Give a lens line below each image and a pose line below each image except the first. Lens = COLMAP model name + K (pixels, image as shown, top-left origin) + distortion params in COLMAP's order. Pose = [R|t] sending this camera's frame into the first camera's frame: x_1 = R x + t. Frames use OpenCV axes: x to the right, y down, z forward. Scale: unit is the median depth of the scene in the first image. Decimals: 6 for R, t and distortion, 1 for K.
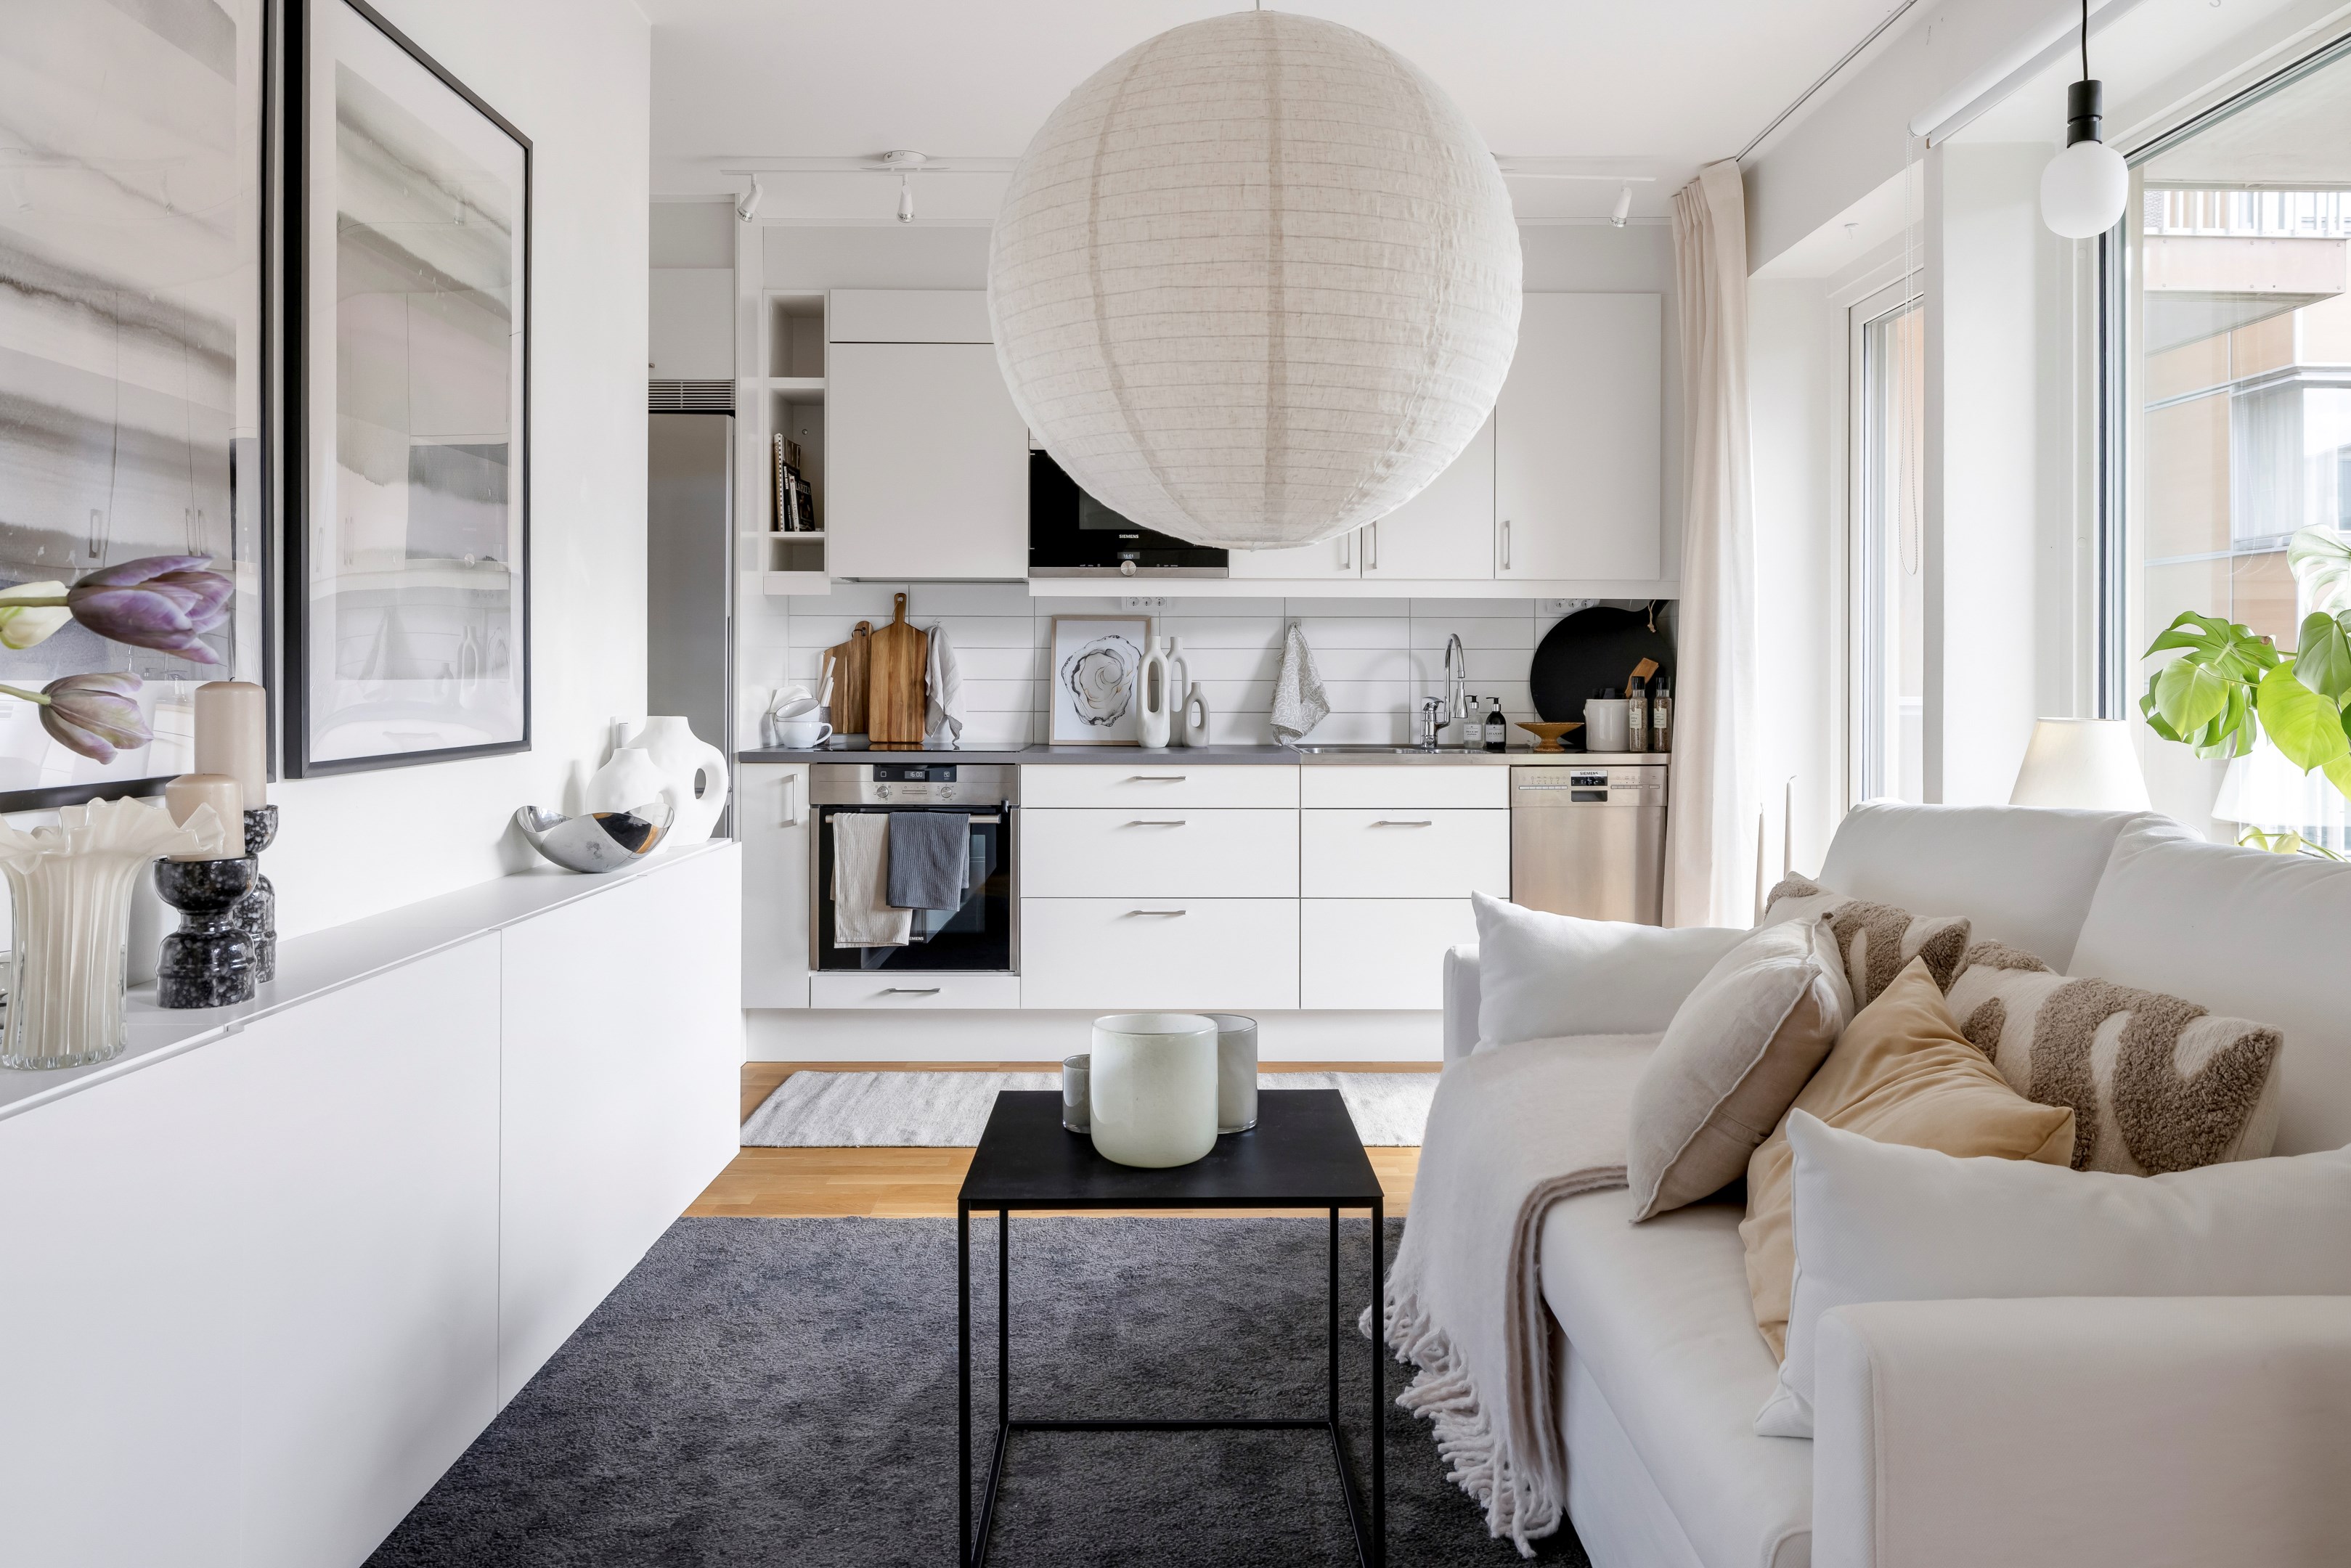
lens RADIAL K [[1577.9, 0, 1175.2], [0, 1577.9, 682.1], [0, 0, 1]] dist [0.001294, 0.001835]
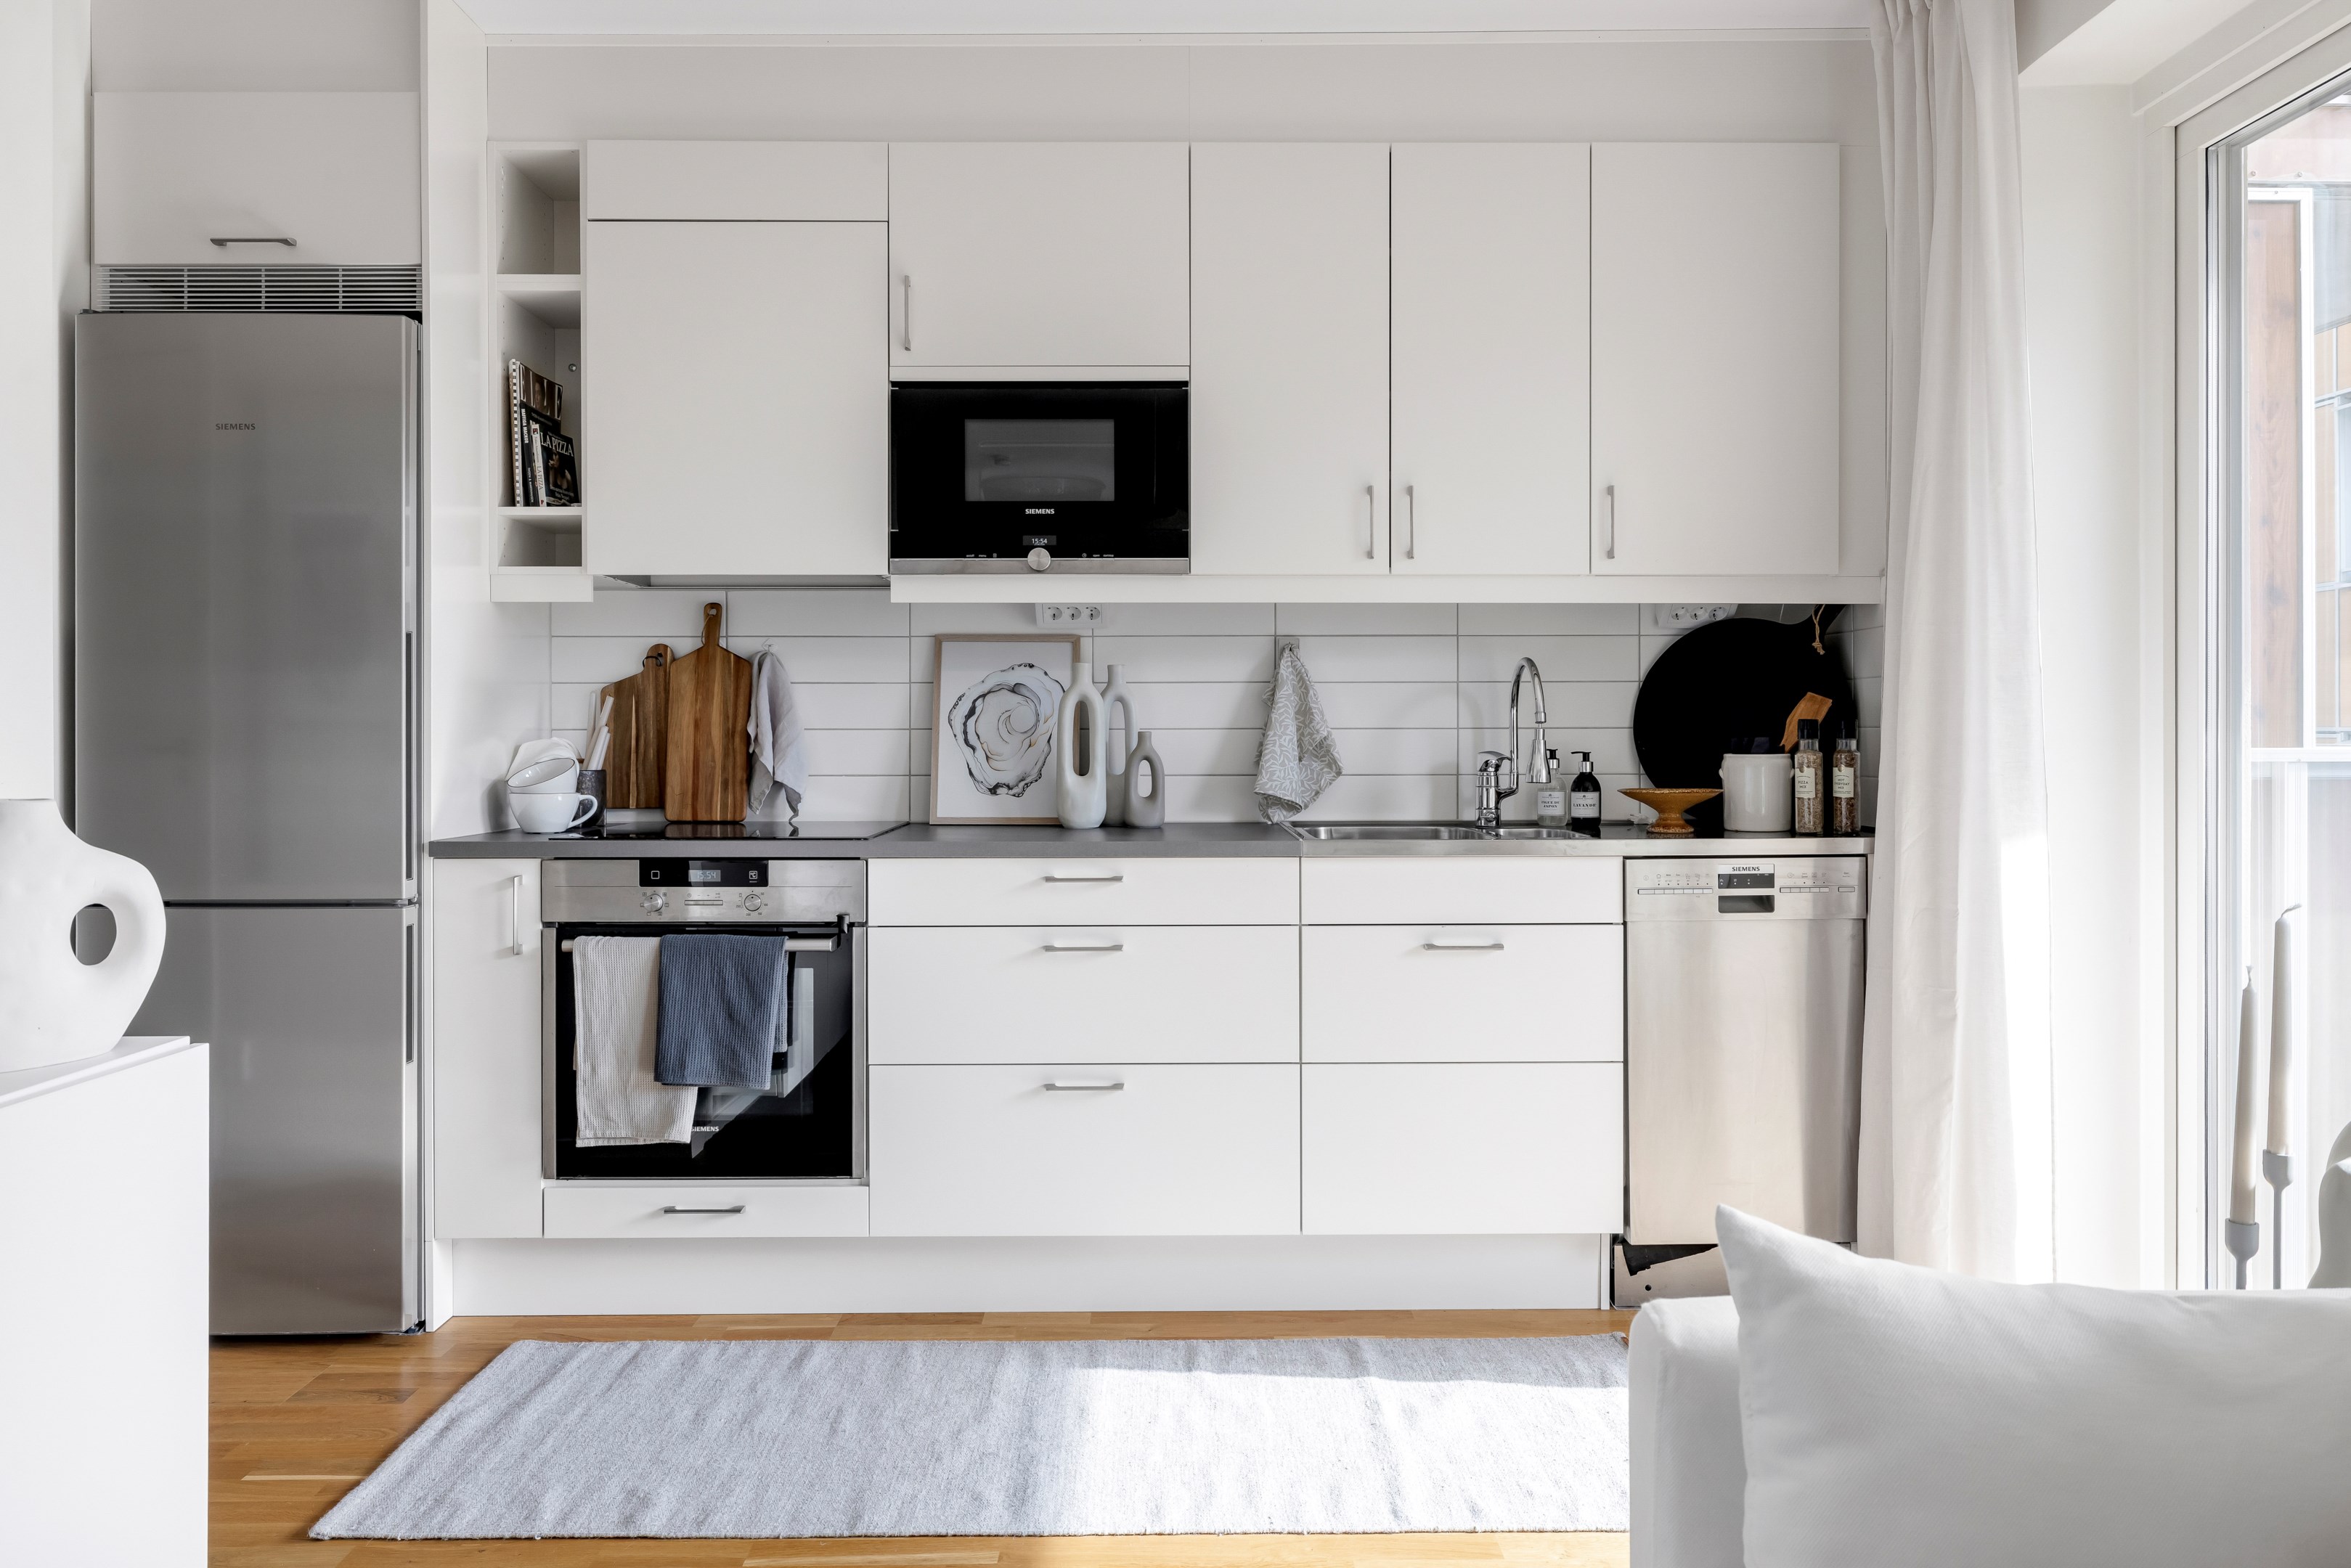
lens RADIAL K [[1600.5, 0, 1175.6], [0, 1600.5, 737.4], [0, 0, 1]] dist [-0.002462, -0.000662]
pose [[0.999959, -0.004147, 0.008094, 0.021650], [0.004142, 0.999991, 0.000690, 0.002367], [-0.008097, -0.000656, 0.999967, 0.323429]]
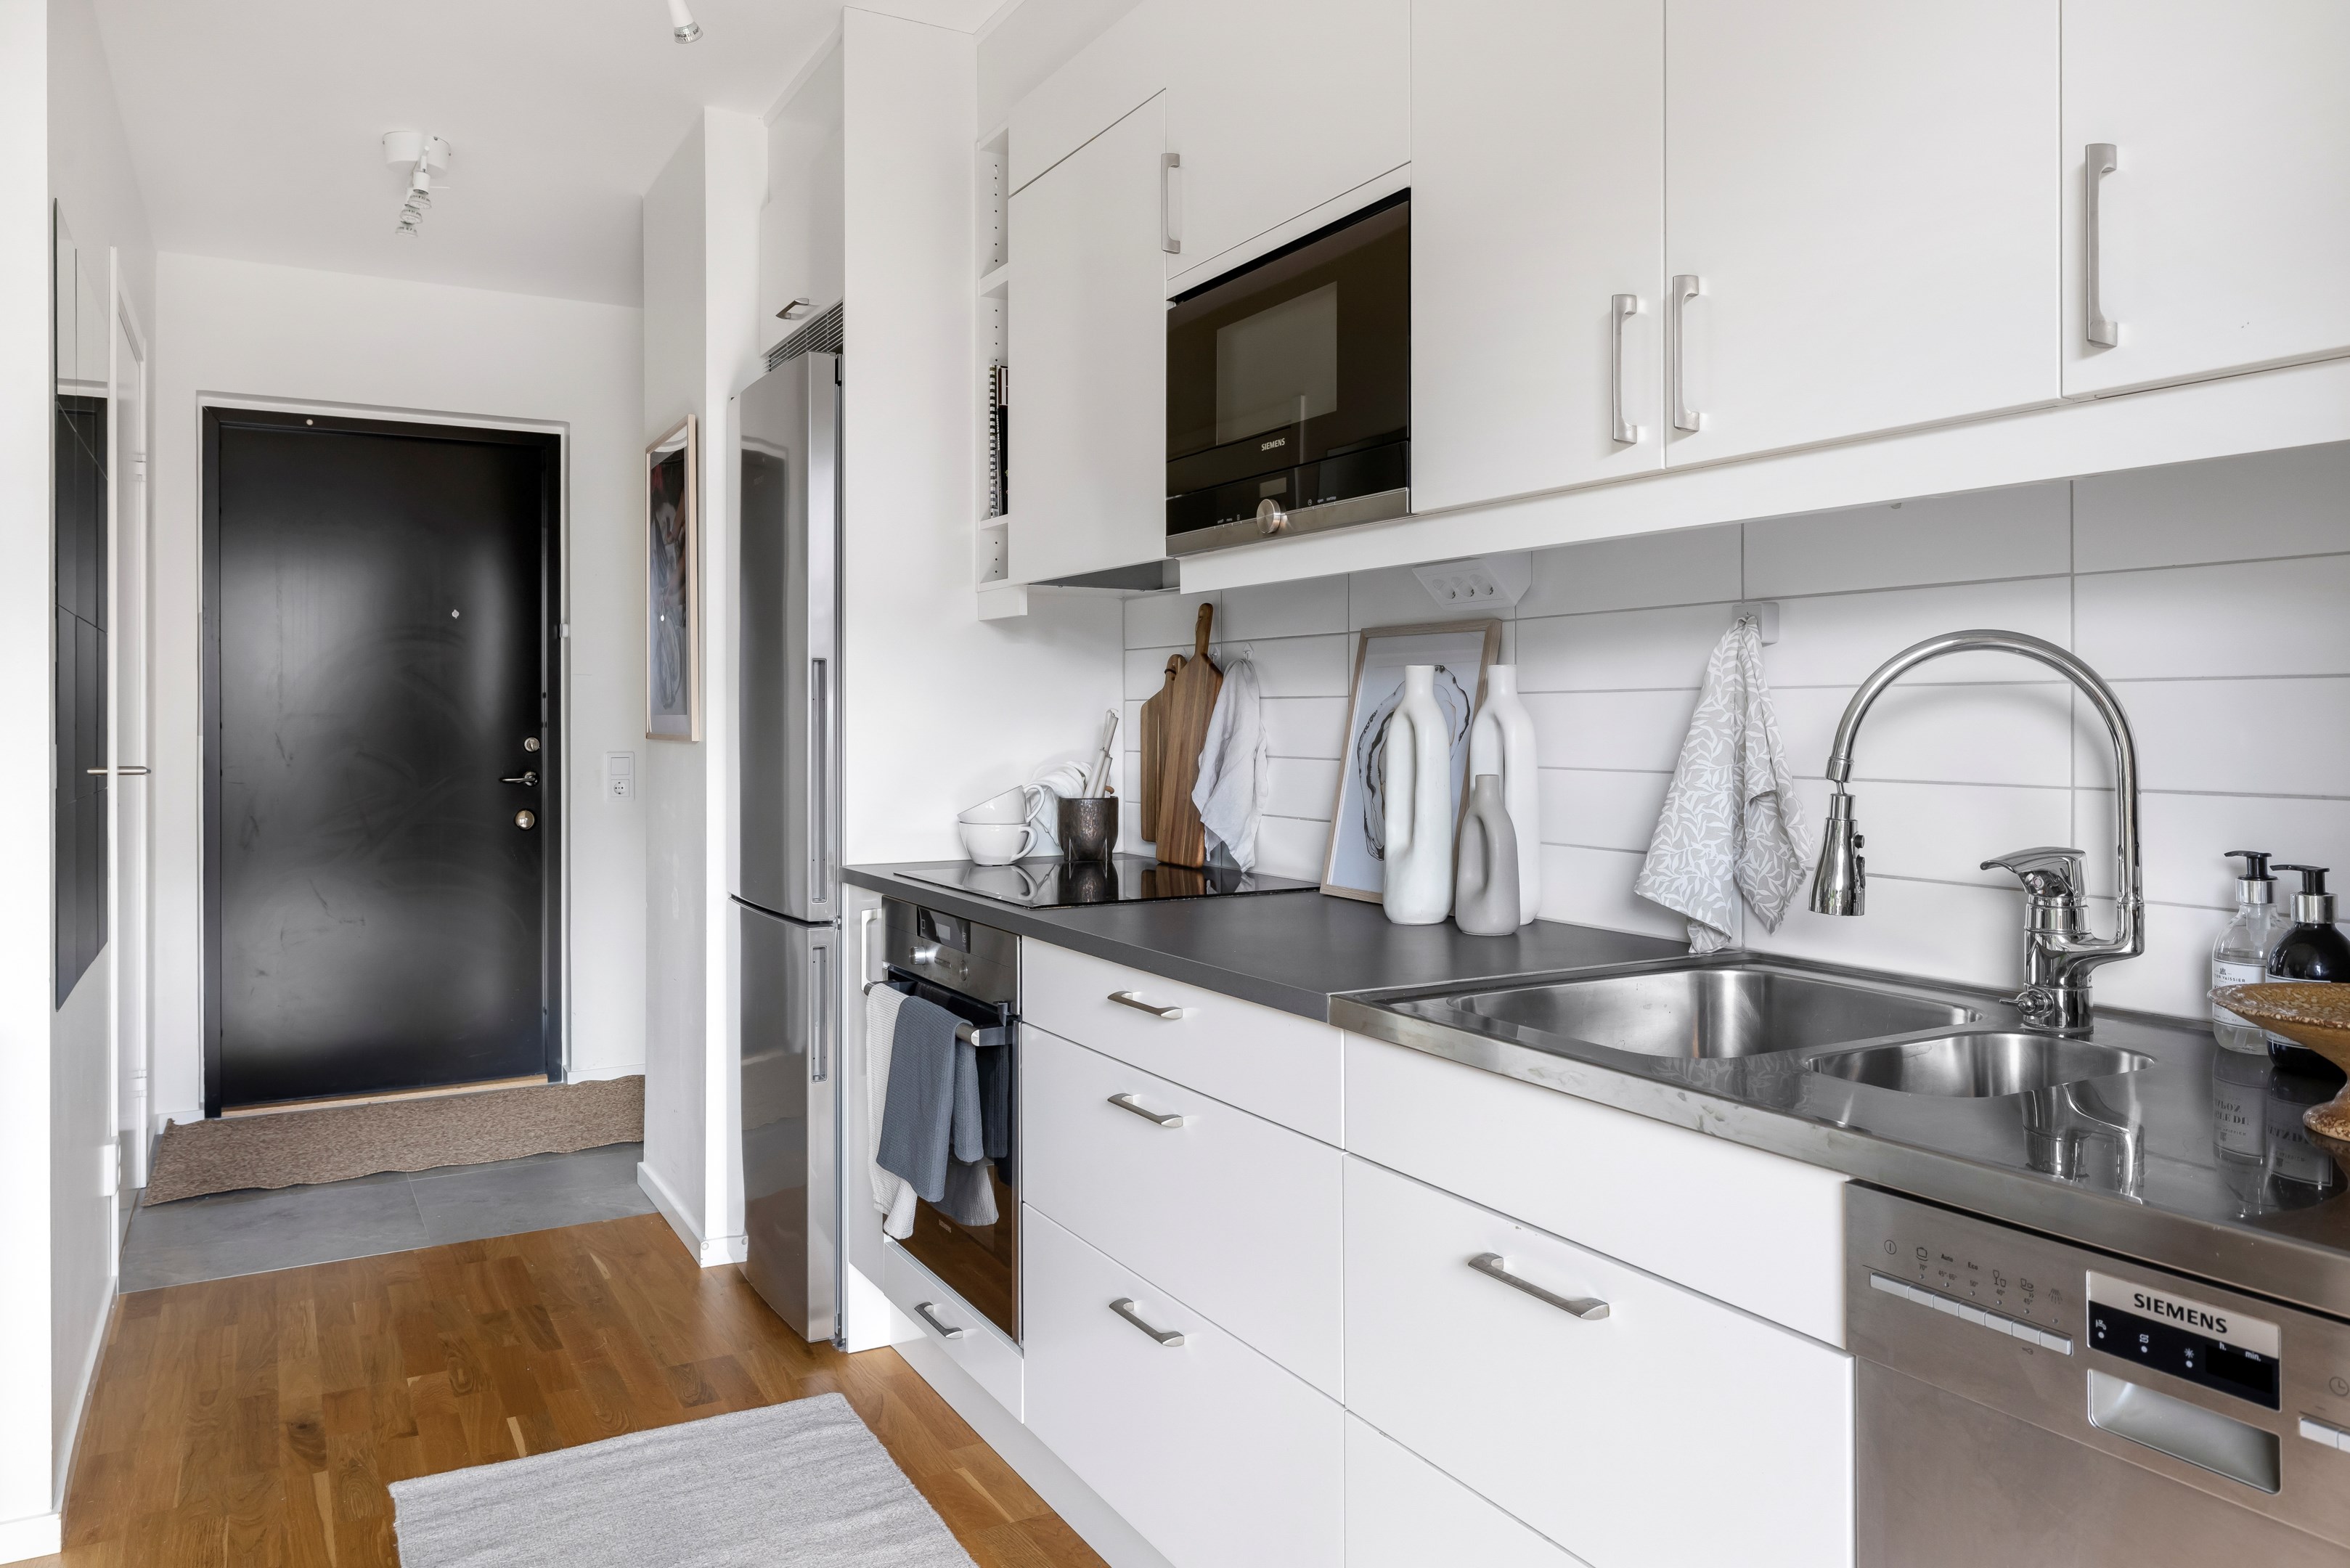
lens RADIAL K [[1620.2, 0, 1175.4], [0, 1620.2, 716.6], [0, 0, 1]] dist [0.000563, 0.000615]
pose [[0.488557, -0.004558, -0.872520, 0.352046], [0.000828, 0.999988, -0.004761, -0.013478], [0.872532, 0.001604, 0.488555, 0.746290]]
